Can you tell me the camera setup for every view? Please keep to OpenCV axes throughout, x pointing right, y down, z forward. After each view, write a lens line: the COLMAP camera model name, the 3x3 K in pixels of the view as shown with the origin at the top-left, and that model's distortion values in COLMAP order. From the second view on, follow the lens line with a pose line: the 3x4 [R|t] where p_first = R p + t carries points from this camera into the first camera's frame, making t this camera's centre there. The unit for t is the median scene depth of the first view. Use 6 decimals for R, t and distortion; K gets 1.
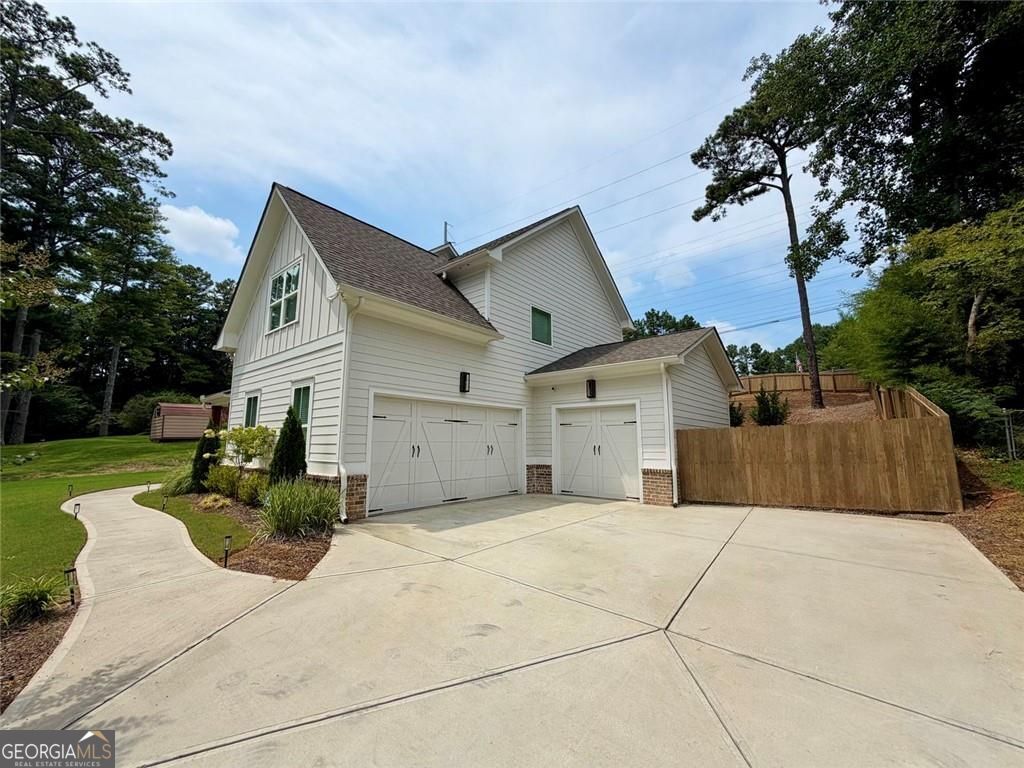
lens RADIAL K [[407.0, 0, 509.0], [0, 407.0, 382.0], [0, 0, 1]] dist [-0.000869, 0.000220]
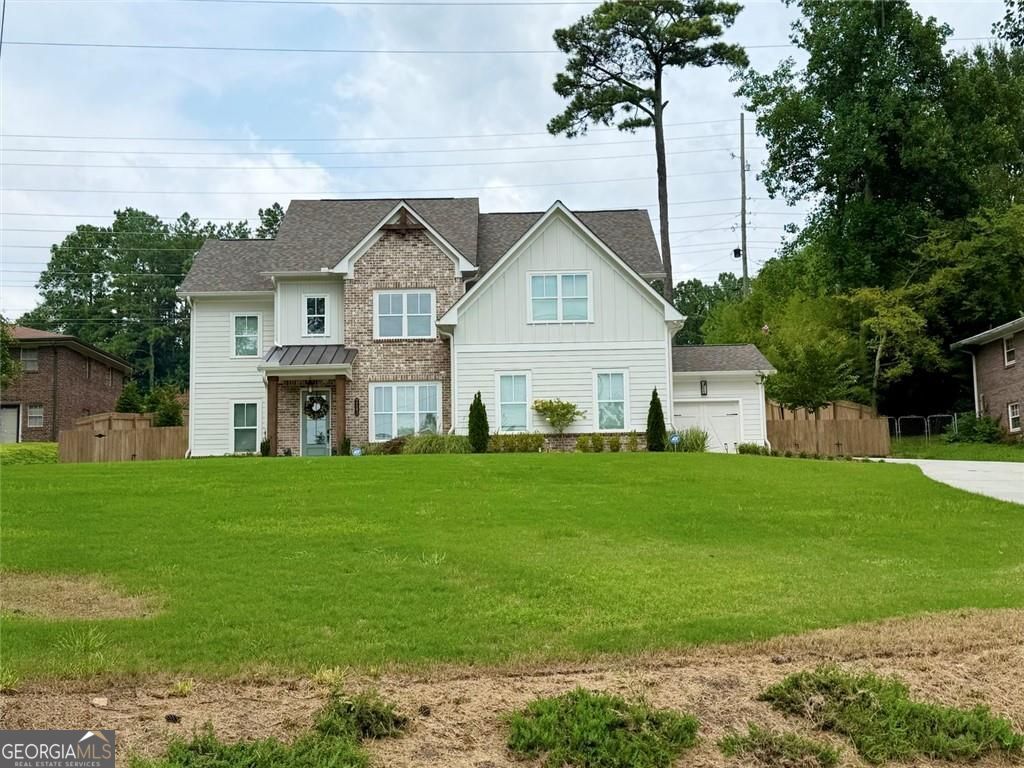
lens RADIAL K [[1230.2, 0, 512.6], [0, 1230.2, 383.1], [0, 0, 1]] dist [0.135833, 0.000000]
pose [[0.765136, 0.067869, 0.640281, -1.586923], [-0.074039, 0.997107, -0.017216, 0.066324], [-0.639597, -0.034233, 0.767948, -0.925487]]
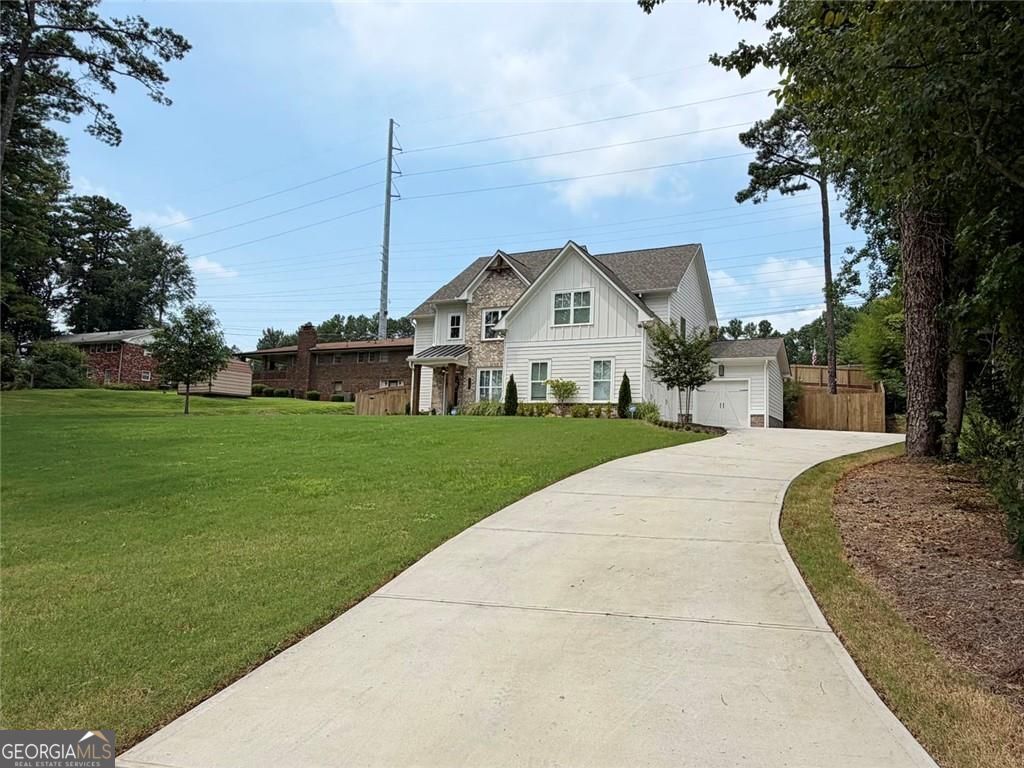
lens RADIAL K [[678.2, 0, 513.6], [0, 678.2, 380.0], [0, 0, 1]] dist [0.000152, 0.000457]
pose [[0.976363, 0.059987, 0.207645, -0.730650], [-0.068905, 0.996974, 0.035977, 0.008095], [-0.204858, -0.049434, 0.977543, -0.957141]]
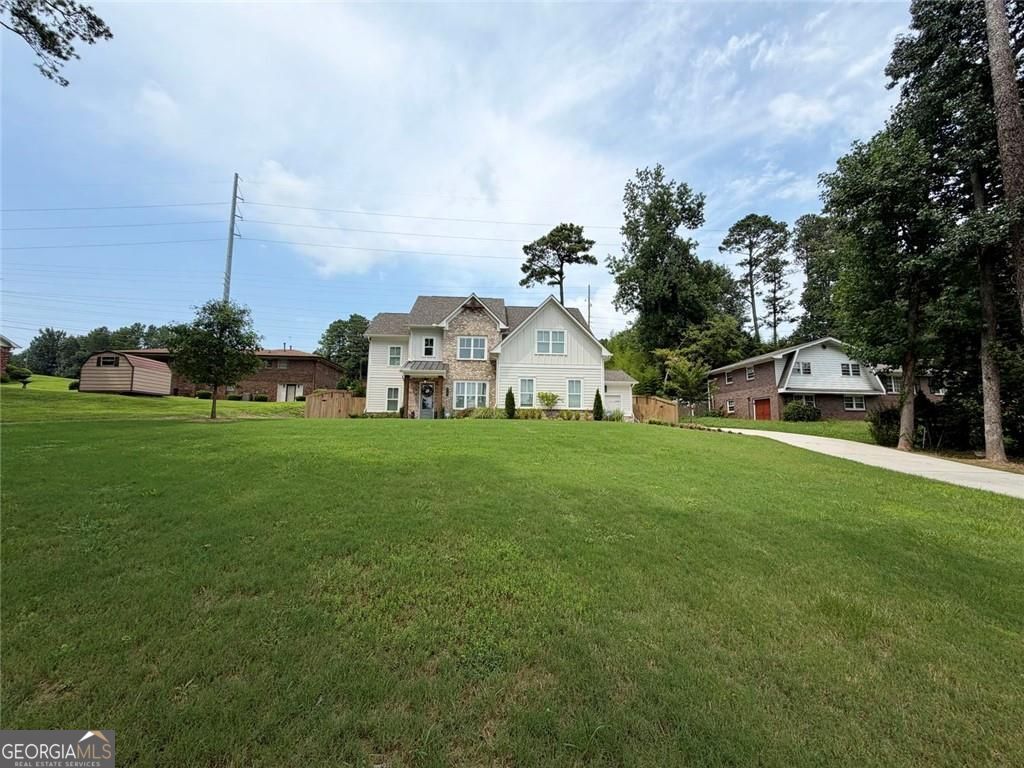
lens RADIAL K [[407.0, 0, 508.6], [0, 407.0, 382.5], [0, 0, 1]] dist [-0.000869, 0.000220]
pose [[0.722333, 0.098586, 0.684482, -1.274104], [-0.111527, 0.993437, -0.025389, 0.069283], [-0.682492, -0.057999, 0.728588, -0.341129]]
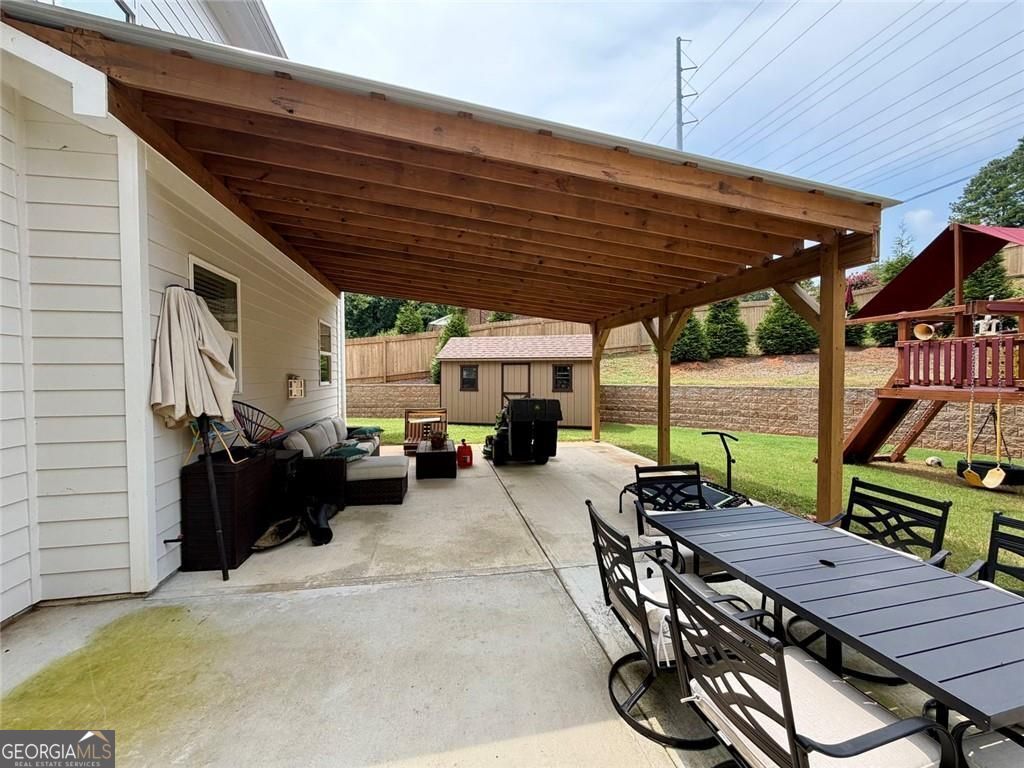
lens RADIAL K [[407.0, 0, 509.4], [0, 407.0, 383.9], [0, 0, 1]] dist [-0.000869, 0.000220]
pose [[0.775603, 0.010575, -0.631132, 0.218168], [0.098926, 0.985468, 0.138082, 0.150290], [0.623420, -0.169532, 0.763286, 1.076827]]
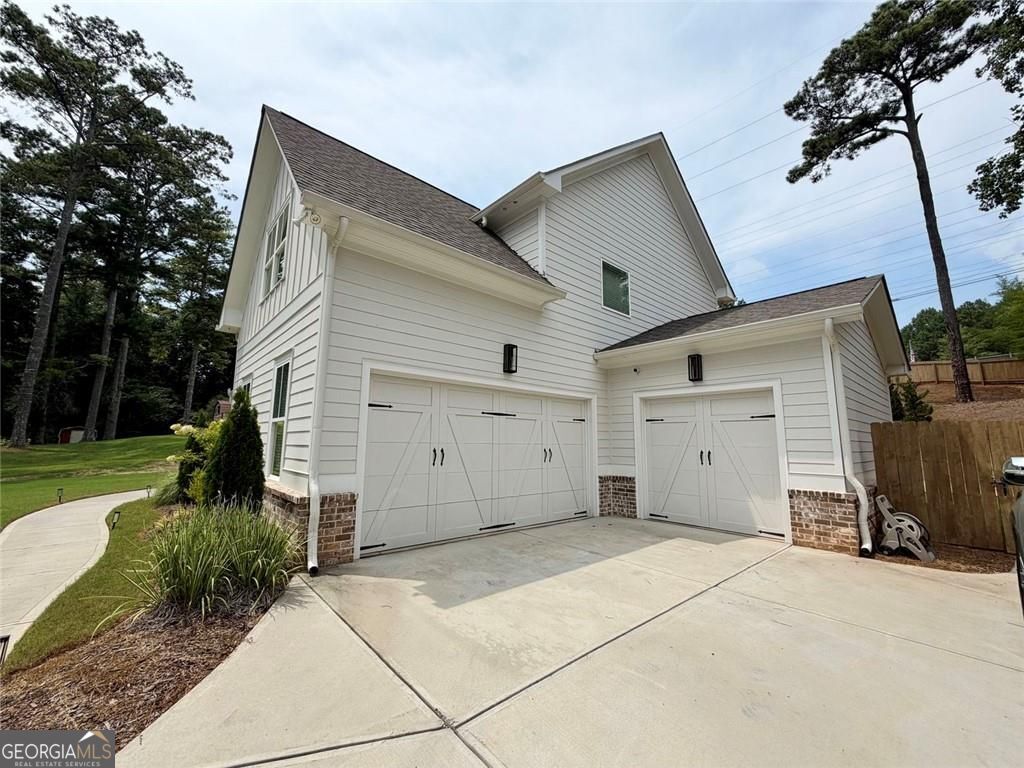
lens RADIAL K [[407.0, 0, 509.0], [0, 407.0, 382.0], [0, 0, 1]] dist [-0.000869, 0.000220]
pose [[0.989612, -0.011081, -0.143337, -0.005647], [0.011005, 0.999939, -0.001319, 0.021850], [0.143342, -0.000272, 0.989673, 0.160683]]
